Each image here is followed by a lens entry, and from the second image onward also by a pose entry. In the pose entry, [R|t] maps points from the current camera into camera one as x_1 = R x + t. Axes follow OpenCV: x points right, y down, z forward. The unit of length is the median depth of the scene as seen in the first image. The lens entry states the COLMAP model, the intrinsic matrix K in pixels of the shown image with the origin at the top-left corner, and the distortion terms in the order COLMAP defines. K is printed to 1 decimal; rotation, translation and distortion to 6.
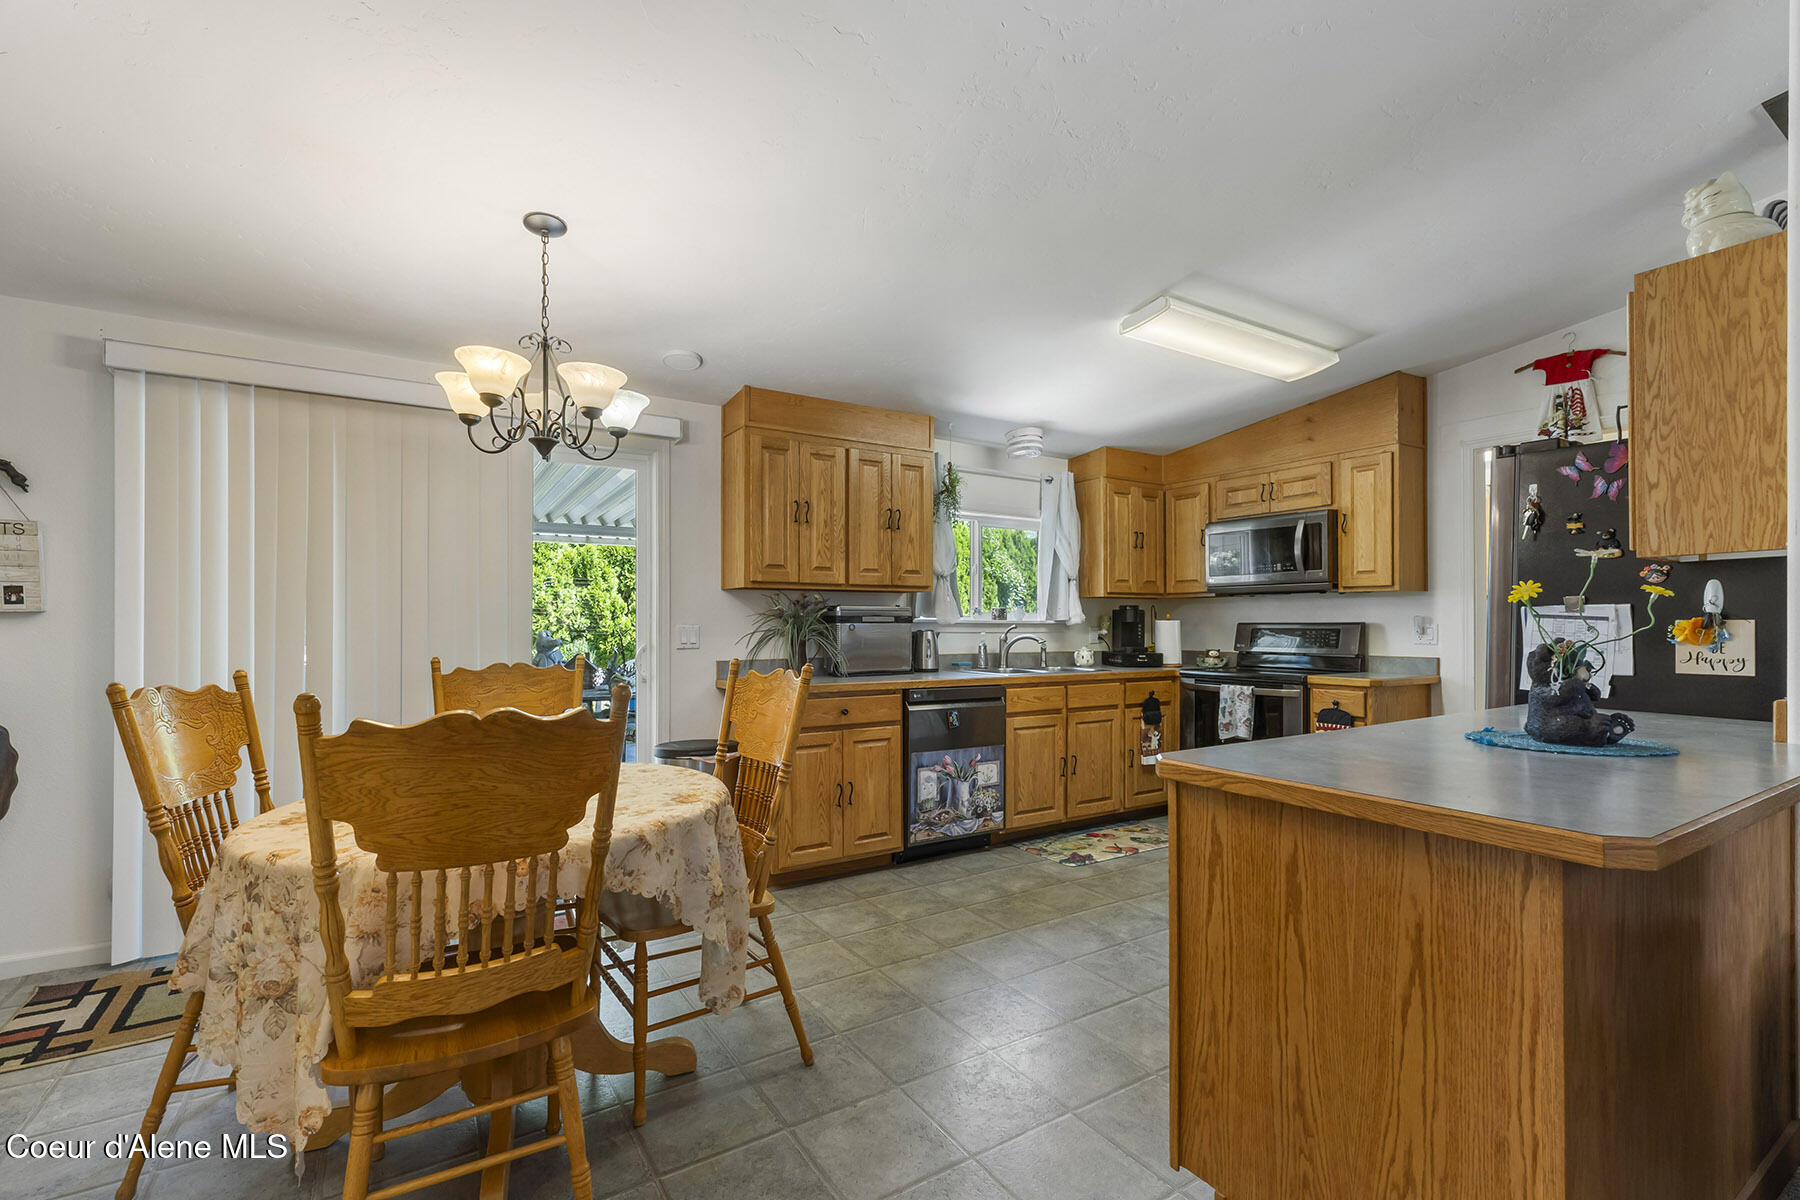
lens RADIAL K [[779.5, 0, 886.1], [0, 779.5, 617.8], [0, 0, 1]] dist [0.009217, -0.000166]
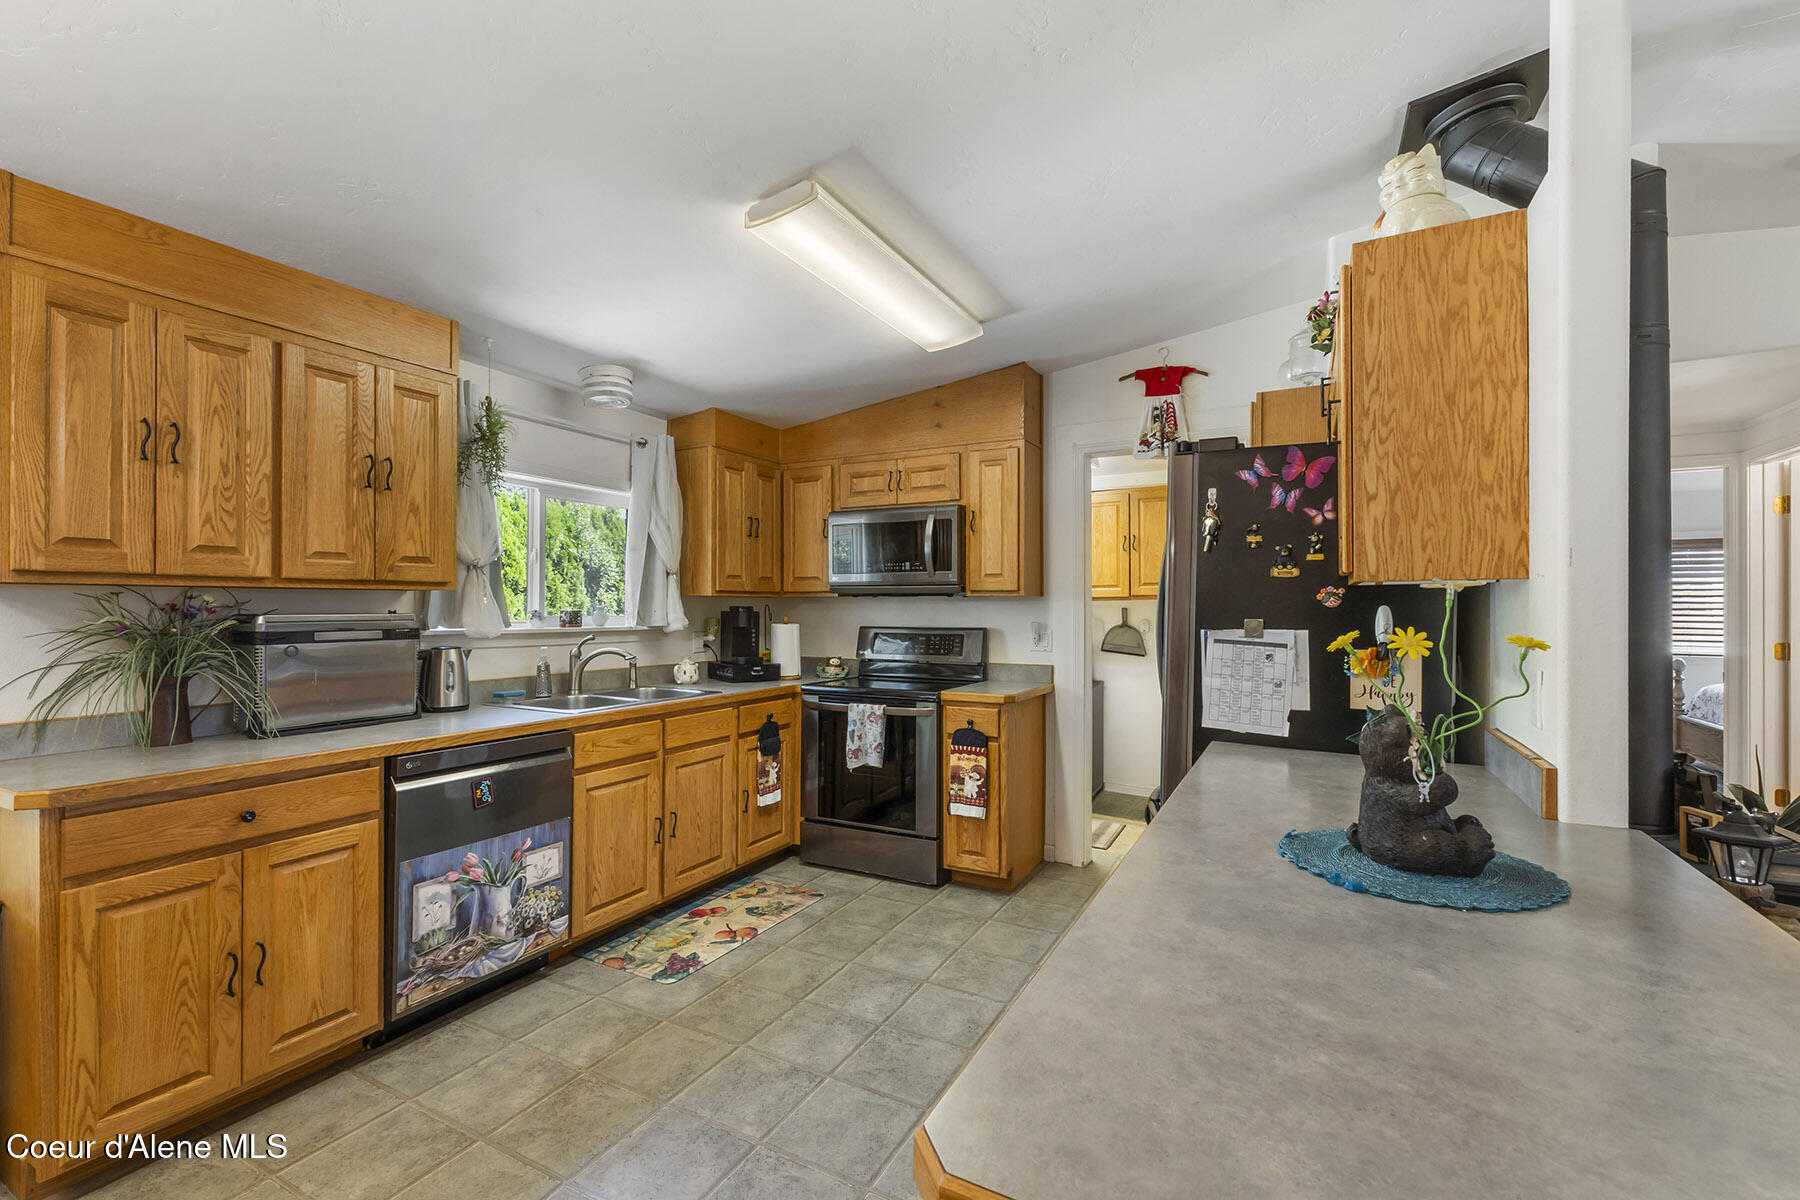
lens RADIAL K [[767.5, 0, 894.0], [0, 767.5, 602.9], [0, 0, 1]] dist [0.002872, 0.000352]
pose [[0.868579, 0.003634, 0.495538, 0.064111], [-0.004995, 0.999987, 0.001420, -0.027321], [-0.495526, -0.003709, 0.868585, 0.277474]]
